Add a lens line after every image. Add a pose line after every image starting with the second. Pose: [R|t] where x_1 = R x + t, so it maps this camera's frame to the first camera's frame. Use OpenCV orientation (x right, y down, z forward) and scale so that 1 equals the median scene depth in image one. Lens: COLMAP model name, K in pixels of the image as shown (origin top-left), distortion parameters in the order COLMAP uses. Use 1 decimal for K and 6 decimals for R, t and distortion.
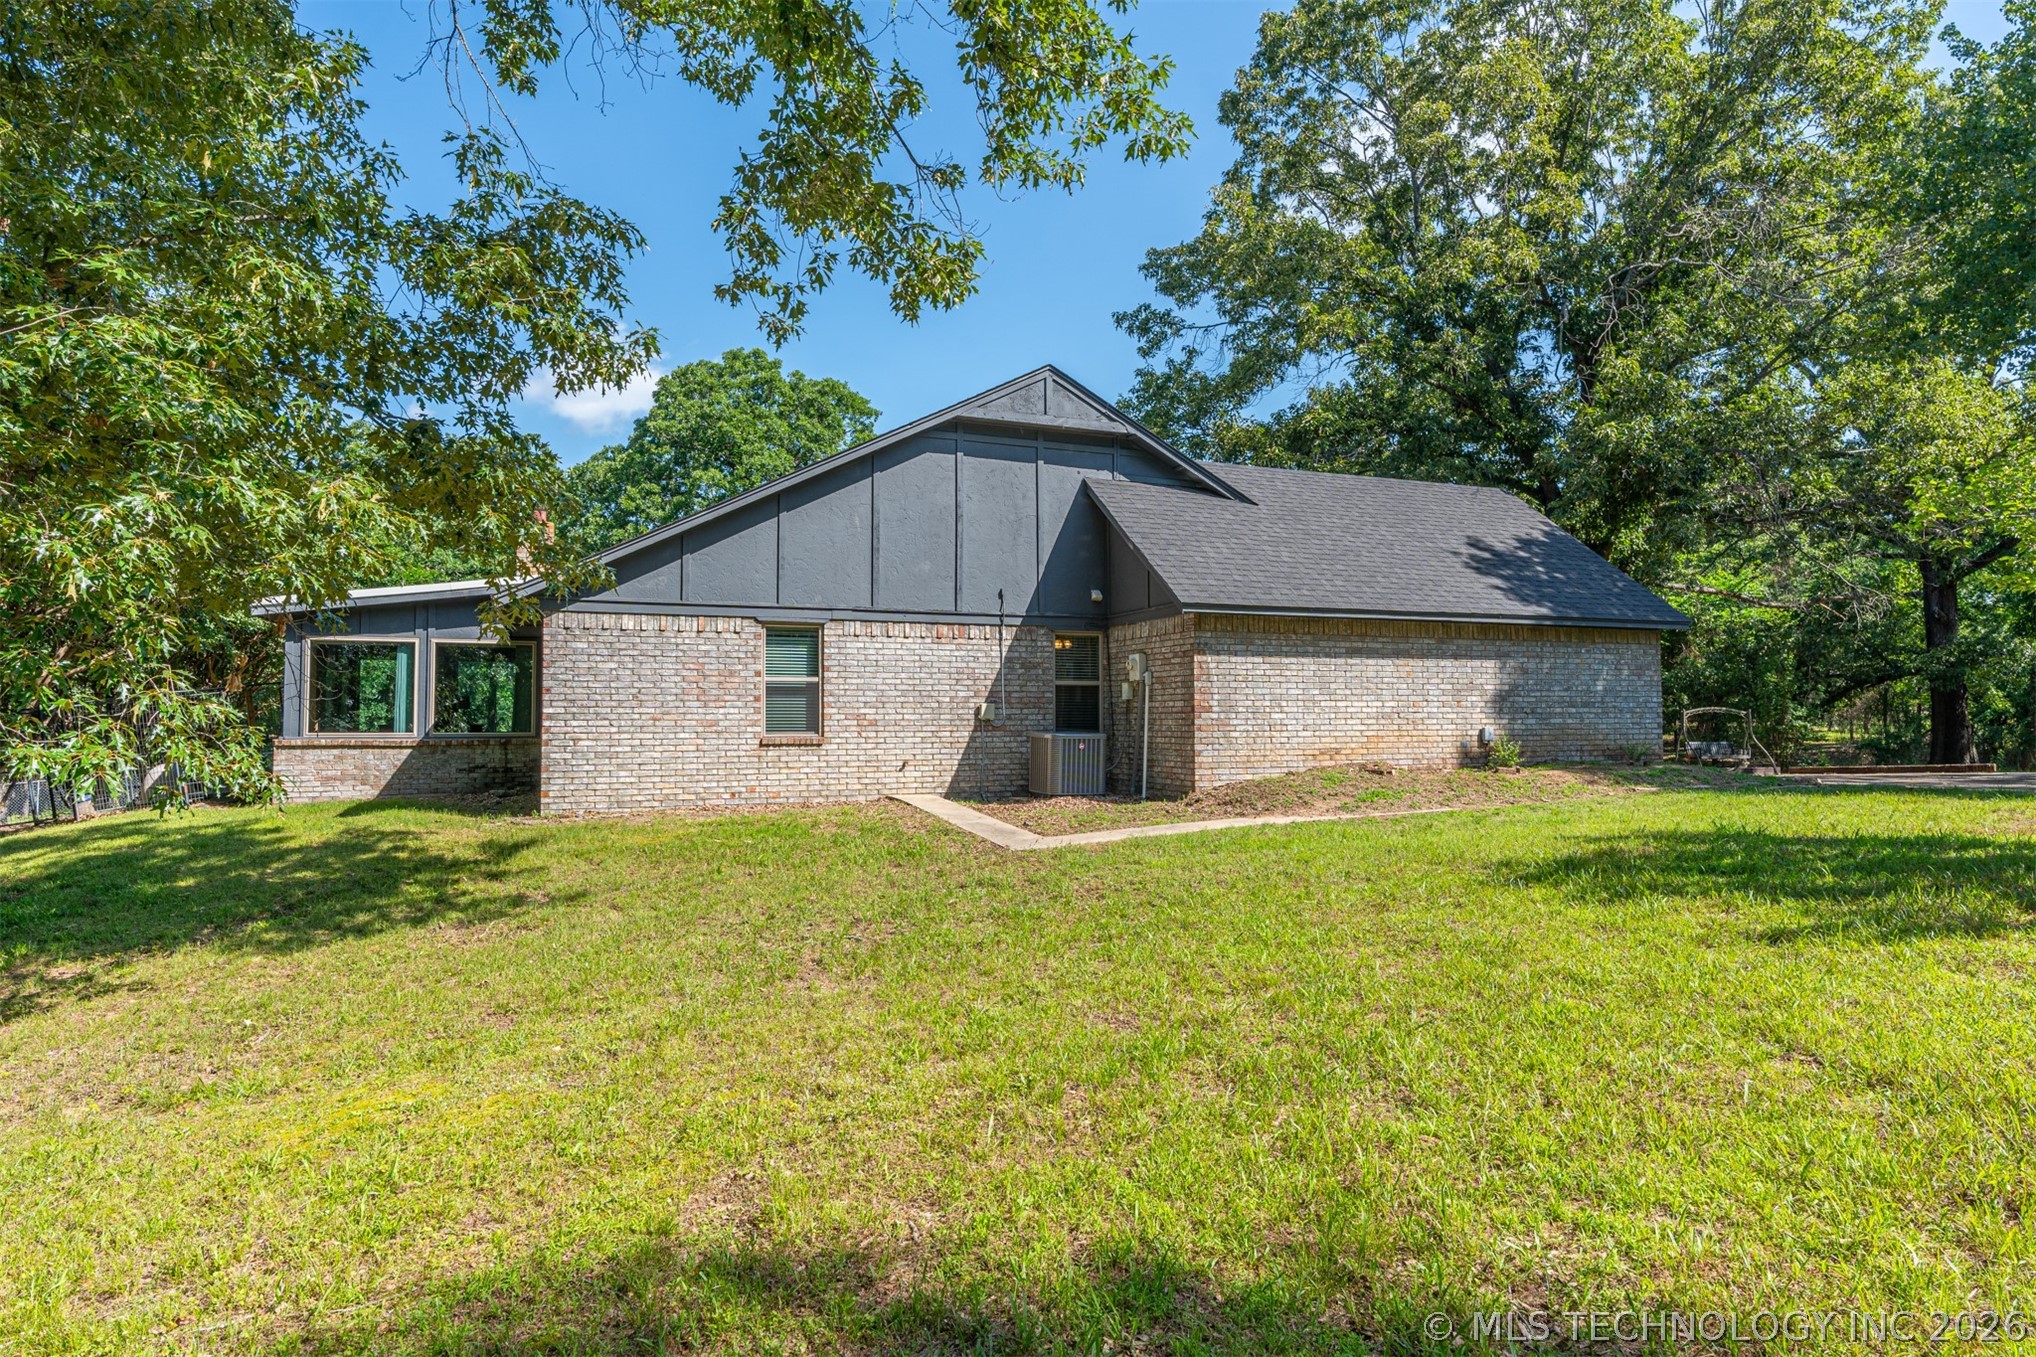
lens RADIAL K [[1146.6, 0, 1018.0], [0, 1146.6, 678.5], [0, 0, 1]] dist [0.000654, -0.000049]
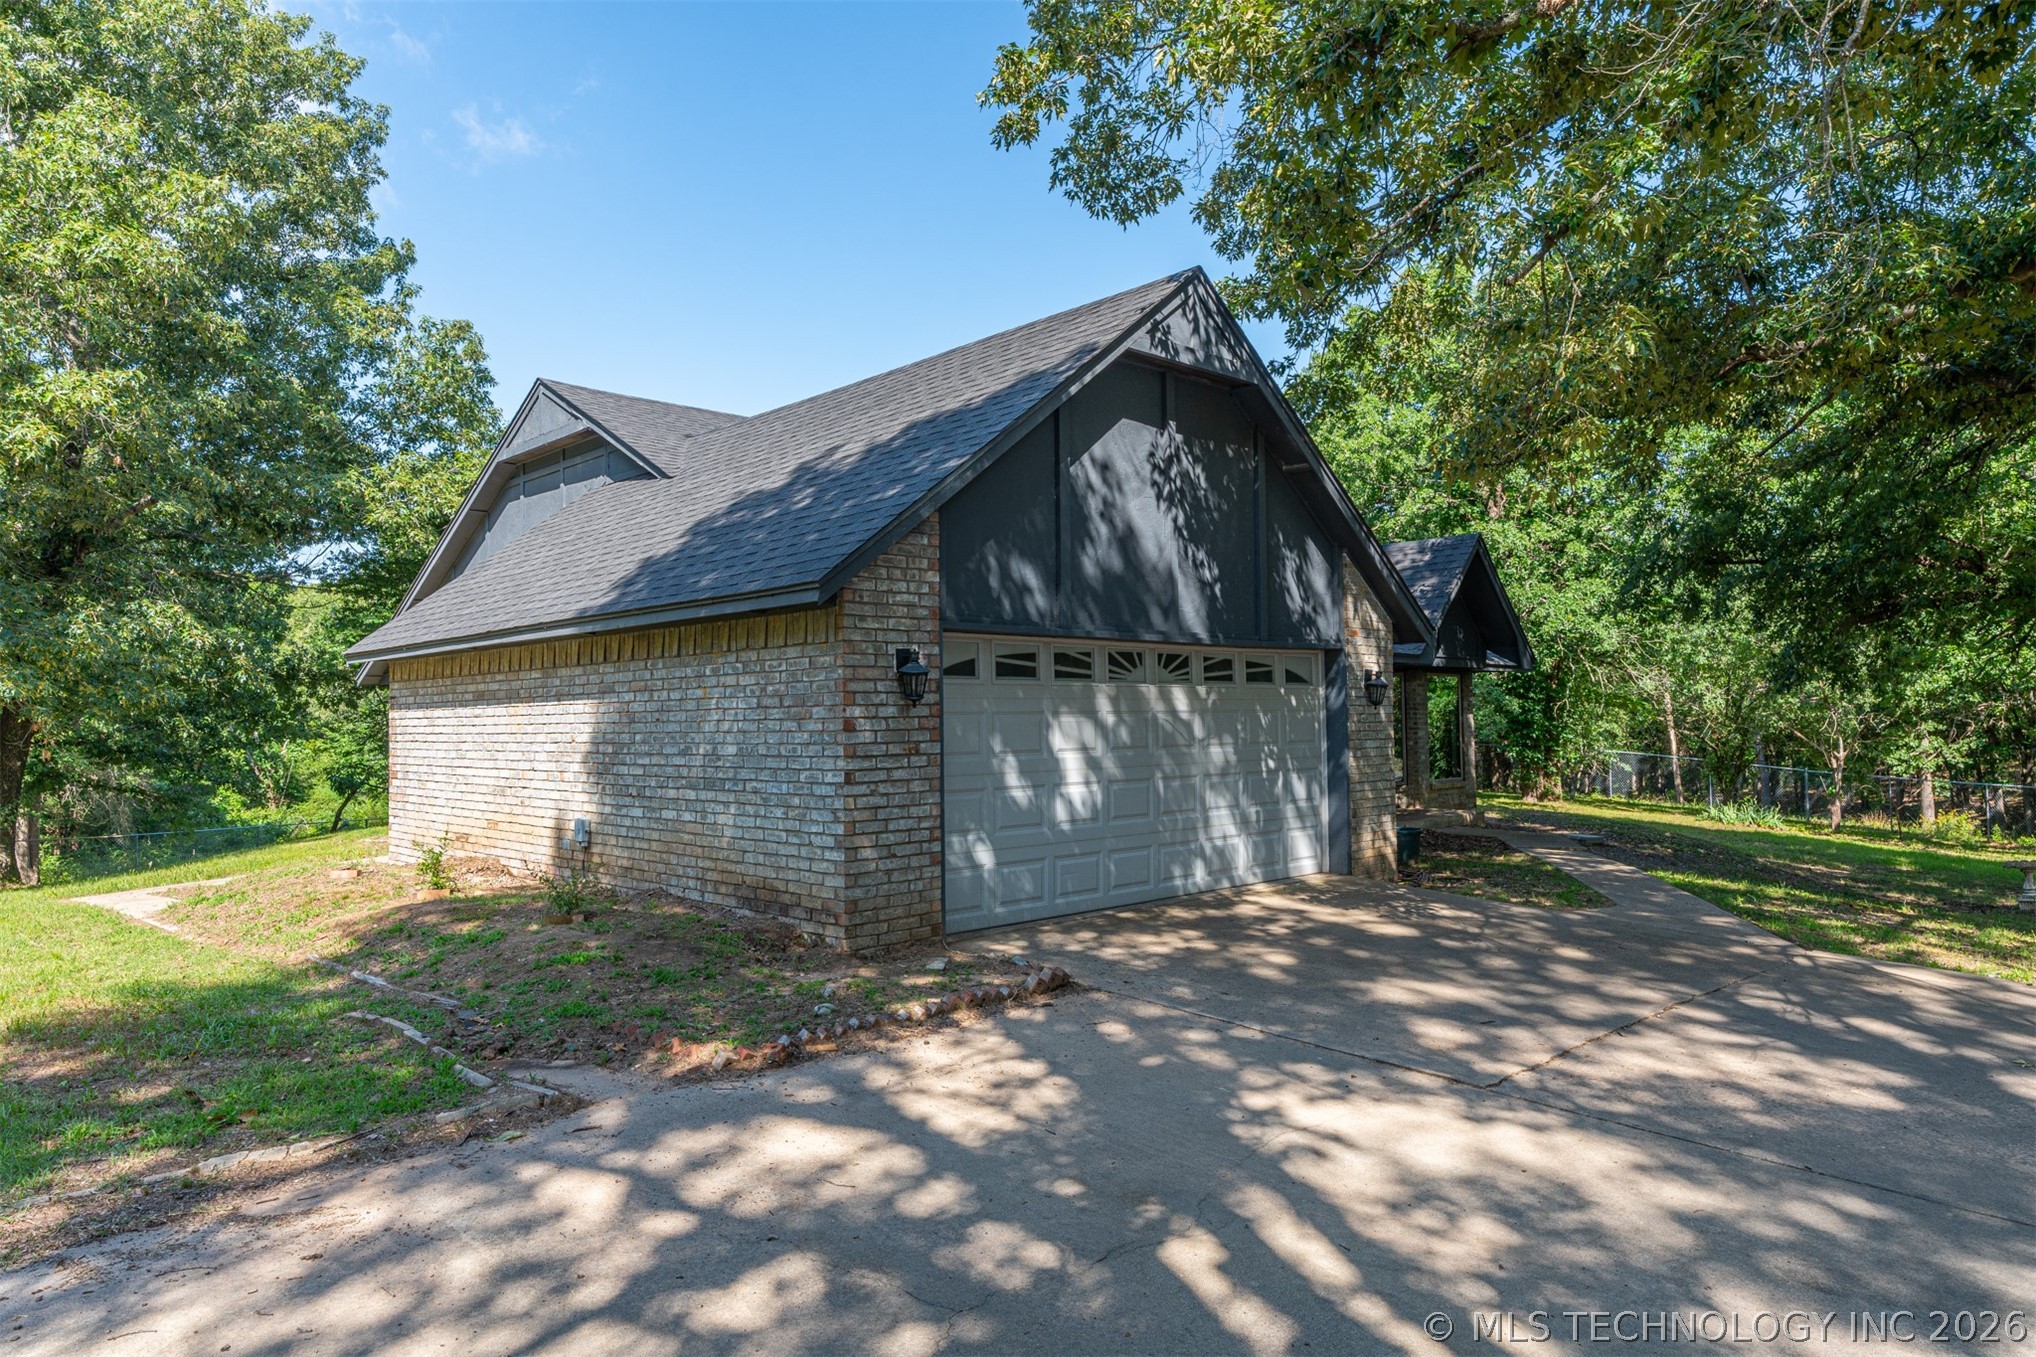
lens RADIAL K [[1280.9, 0, 1027.7], [0, 1280.9, 668.6], [0, 0, 1]] dist [-0.003789, -0.000978]
pose [[0.376276, -0.037245, -0.925759, 1.120267], [0.047203, 0.998665, -0.020992, -0.008488], [0.925304, -0.035799, 0.377532, 0.994953]]
